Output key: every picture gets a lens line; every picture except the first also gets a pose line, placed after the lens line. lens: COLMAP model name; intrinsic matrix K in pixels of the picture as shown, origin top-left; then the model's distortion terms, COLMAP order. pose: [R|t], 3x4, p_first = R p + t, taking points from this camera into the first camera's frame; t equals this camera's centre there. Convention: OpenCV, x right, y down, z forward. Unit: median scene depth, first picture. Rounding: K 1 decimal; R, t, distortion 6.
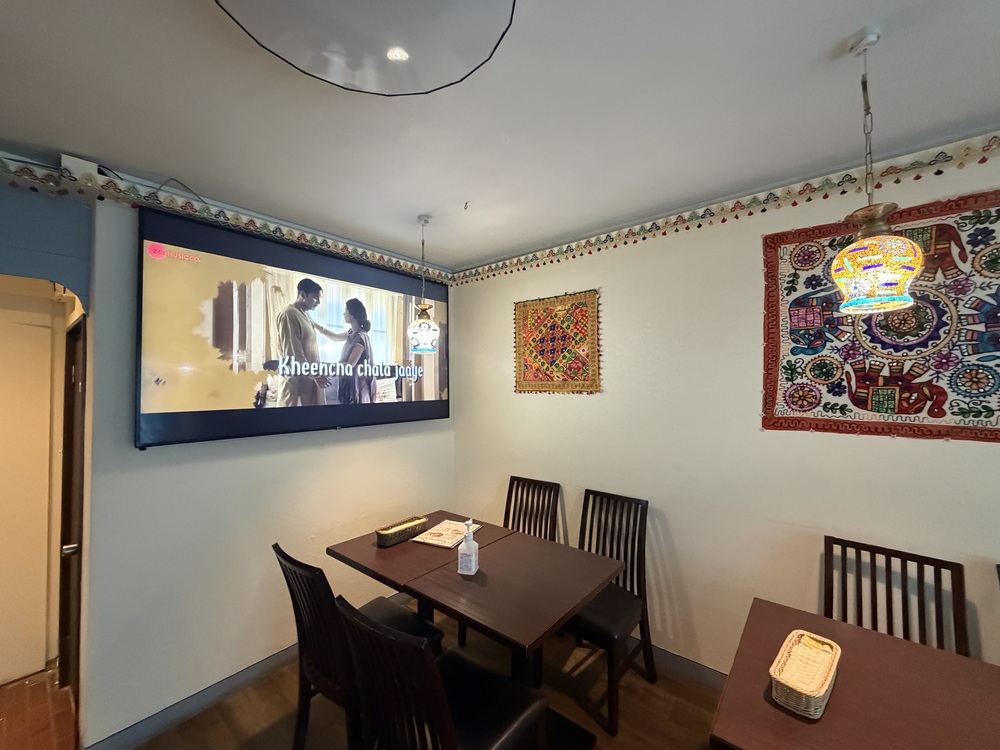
lens RADIAL K [[401.2, 0, 498.2], [0, 401.2, 375.2], [0, 0, 1]] dist [0.001025, -0.000020]
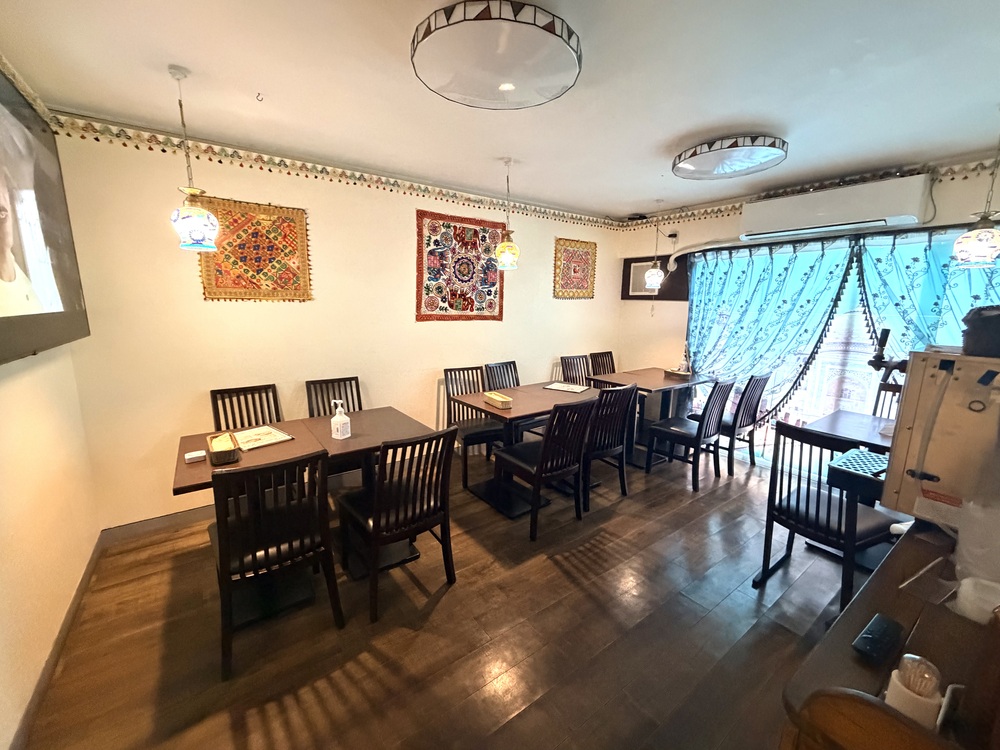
lens RADIAL K [[401.2, 0, 497.6], [0, 401.2, 379.5], [0, 0, 1]] dist [0.001025, -0.000020]
pose [[0.250923, -0.172197, 0.952568, -0.968242], [-0.034695, 0.981819, 0.186624, 0.037696], [-0.967385, -0.079878, 0.240387, 0.174887]]
